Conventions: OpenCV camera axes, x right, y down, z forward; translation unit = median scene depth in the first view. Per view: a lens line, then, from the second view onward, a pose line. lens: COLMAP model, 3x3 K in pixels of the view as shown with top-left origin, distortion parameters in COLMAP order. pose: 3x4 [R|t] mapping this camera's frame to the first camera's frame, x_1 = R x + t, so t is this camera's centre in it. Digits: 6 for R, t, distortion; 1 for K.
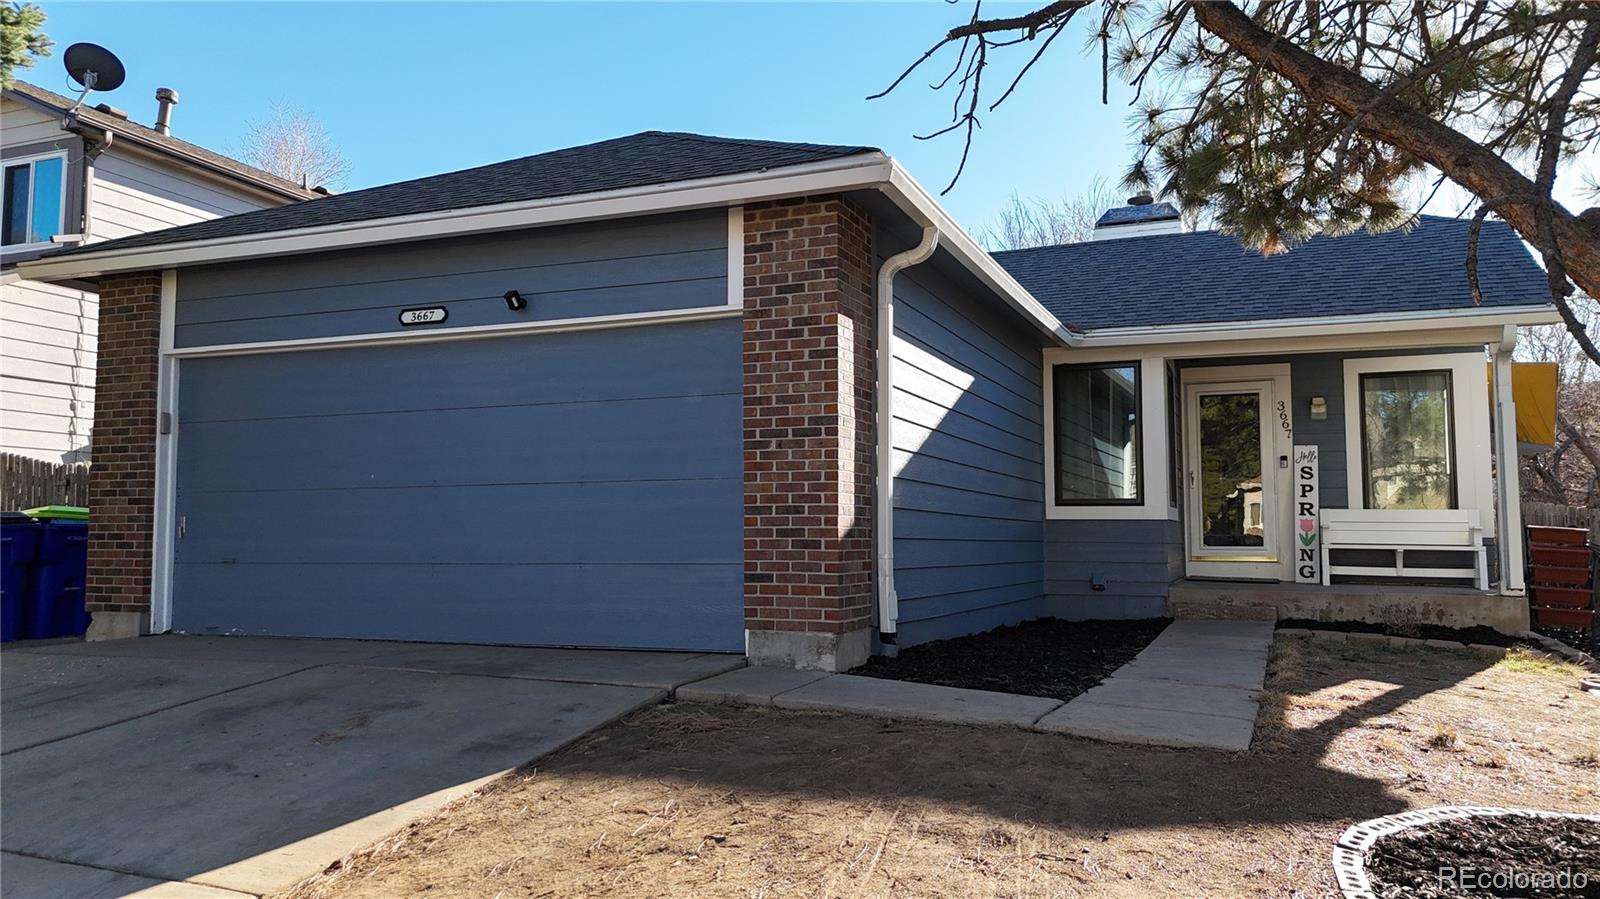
lens RADIAL K [[1179.2, 0, 799.8], [0, 1179.2, 448.1], [0, 0, 1]] dist [0.026232, -0.006451]
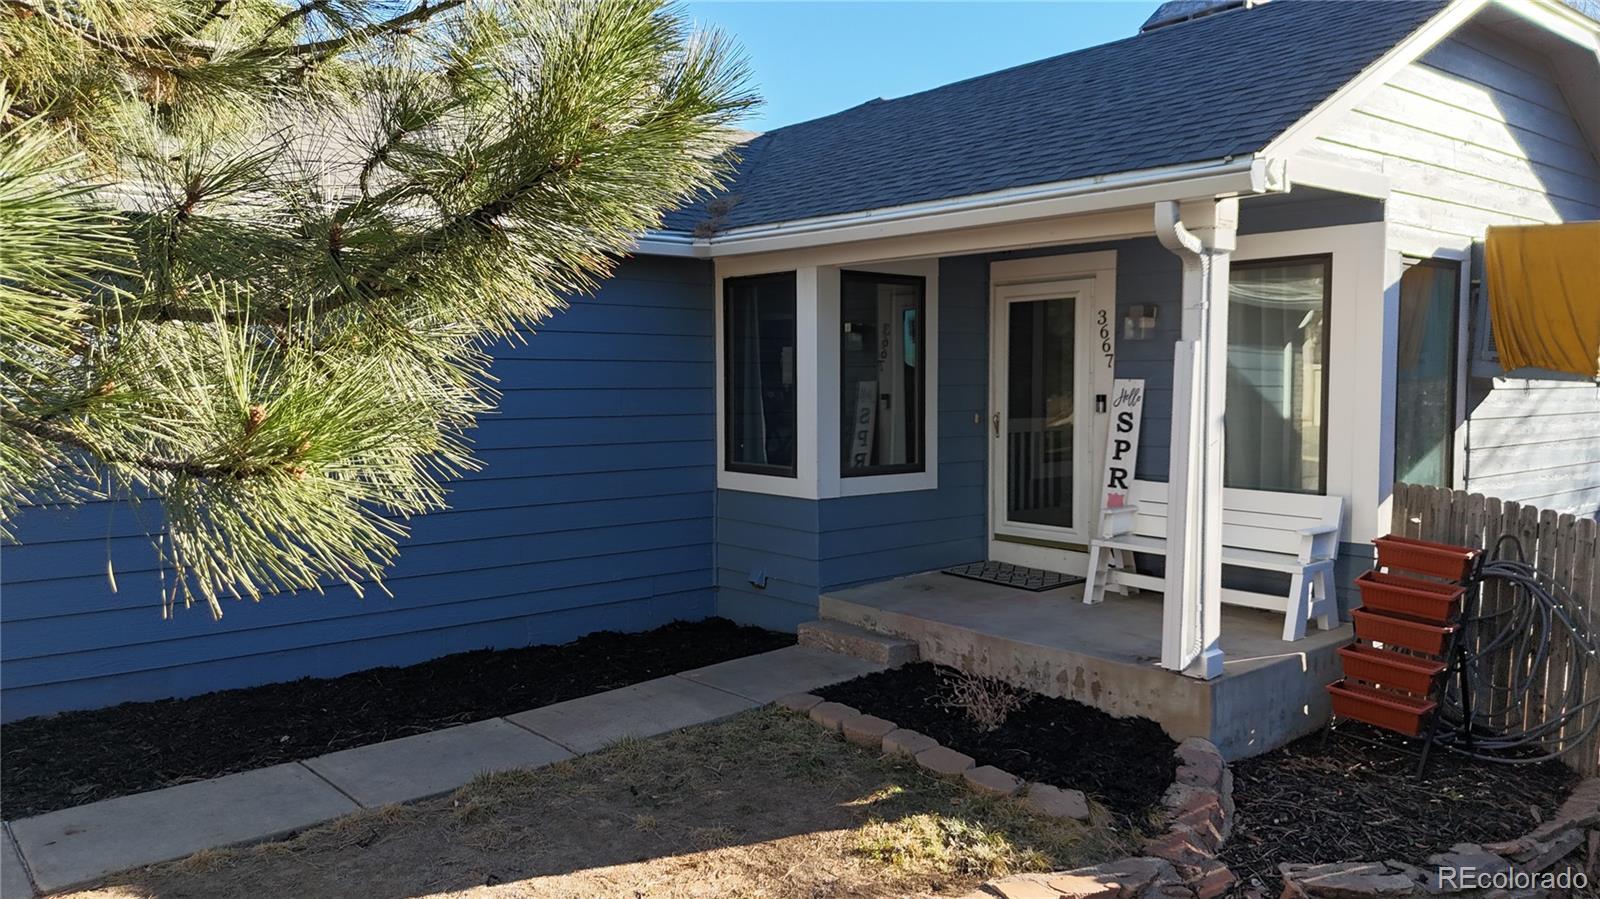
lens RADIAL K [[1179.2, 0, 802.4], [0, 1179.2, 457.2], [0, 0, 1]] dist [0.026232, -0.006451]
pose [[0.888098, 0.023534, -0.459051, 0.609954], [0.042527, 0.990198, 0.133039, -0.057679], [0.457682, -0.137674, 0.878392, 0.372983]]
